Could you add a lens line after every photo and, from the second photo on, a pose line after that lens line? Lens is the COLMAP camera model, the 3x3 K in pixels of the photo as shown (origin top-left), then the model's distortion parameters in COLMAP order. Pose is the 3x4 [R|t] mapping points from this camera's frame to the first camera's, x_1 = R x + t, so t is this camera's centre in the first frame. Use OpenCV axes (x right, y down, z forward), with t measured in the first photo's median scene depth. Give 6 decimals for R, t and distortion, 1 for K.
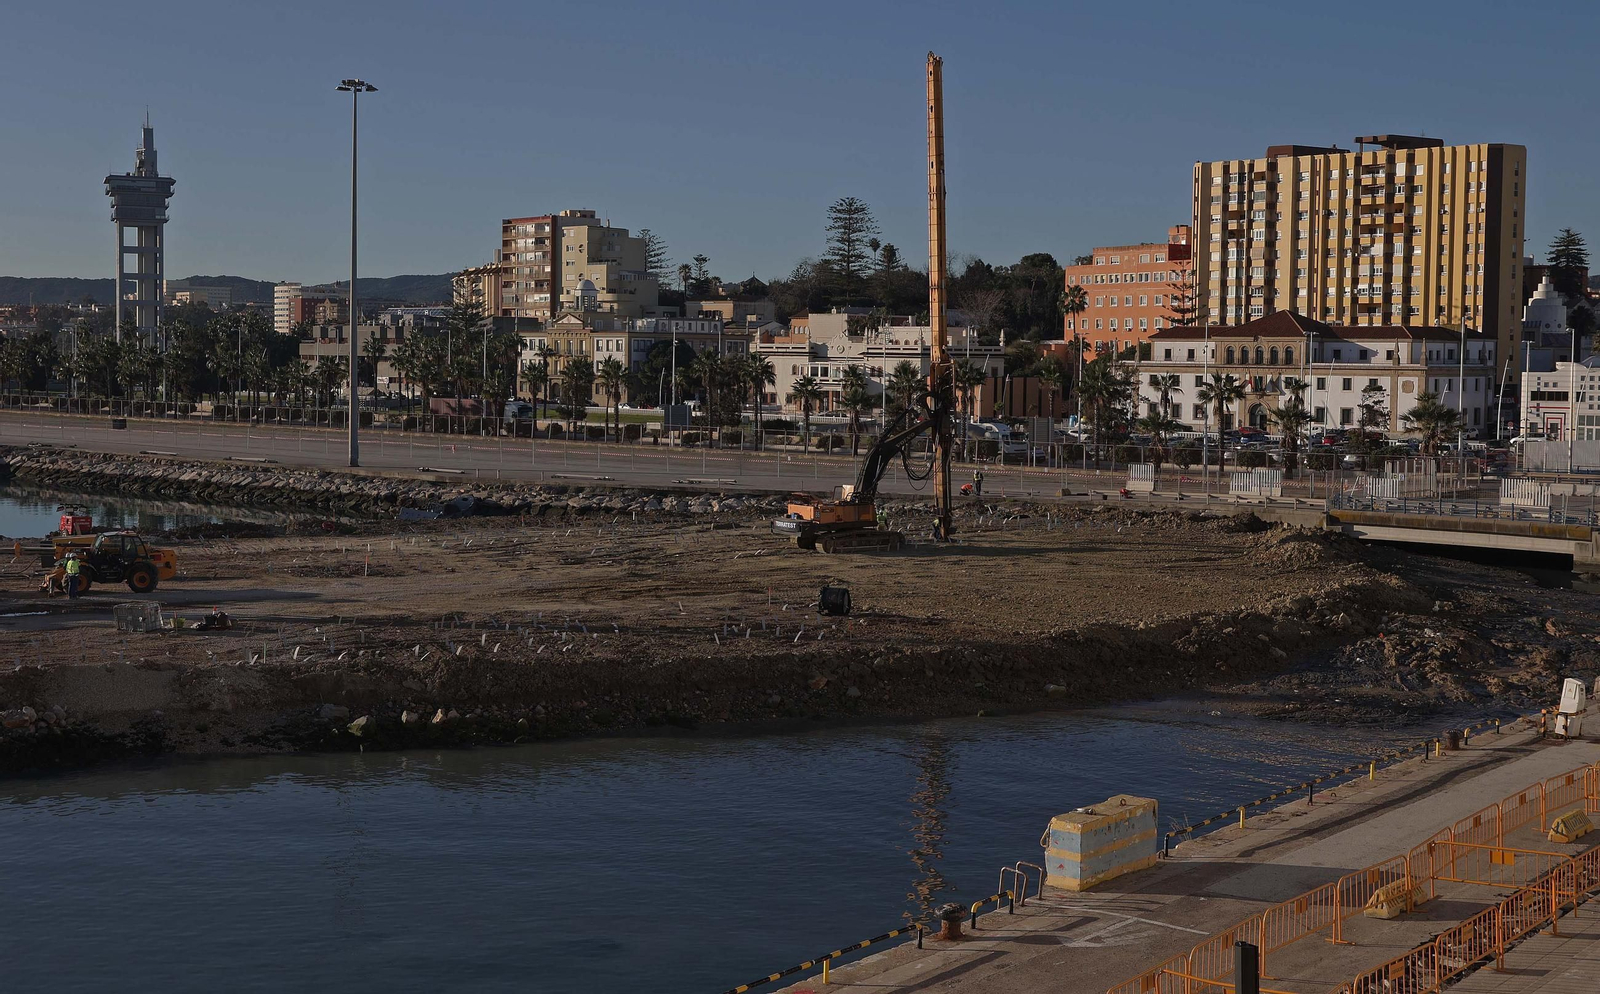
lens RADIAL K [[1967.0, 0, 804.5], [0, 1967.0, 491.1], [0, 0, 1]] dist [-0.055380, 0.000000]
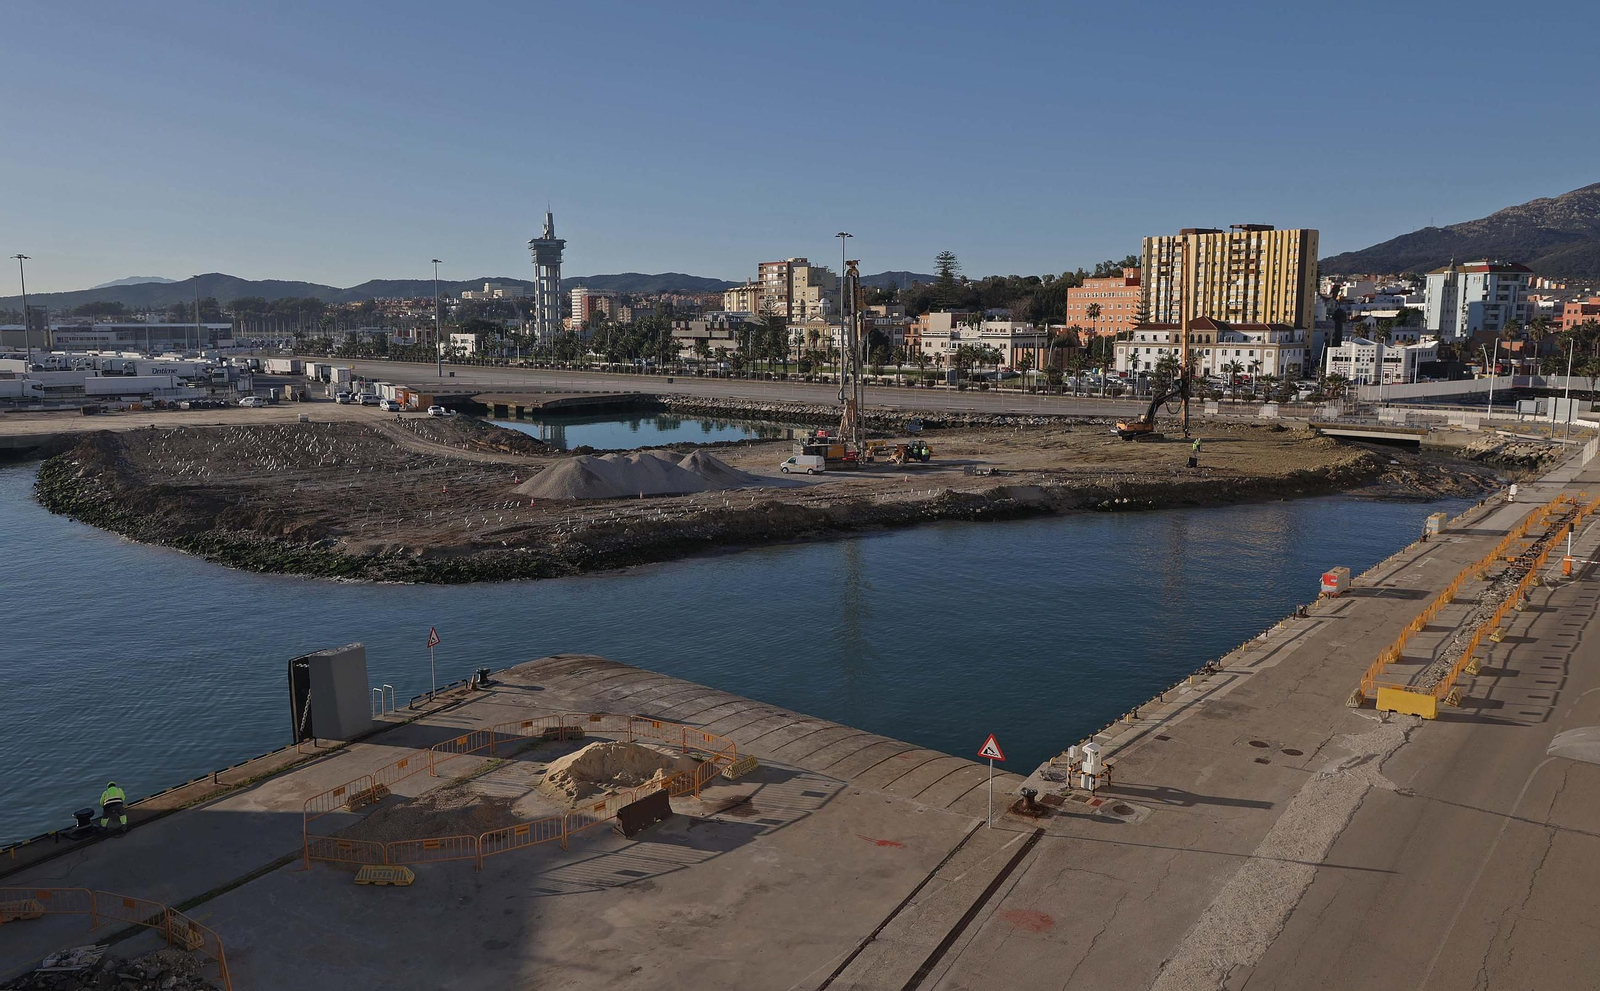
lens RADIAL K [[1115.0, 0, 790.1], [0, 1115.0, 484.3], [0, 0, 1]] dist [-0.045121, -0.005498]
pose [[0.999508, -0.007726, -0.030410, -0.074711], [0.010086, 0.996885, 0.078217, -0.006006], [0.029711, -0.078485, 0.996472, -0.085458]]
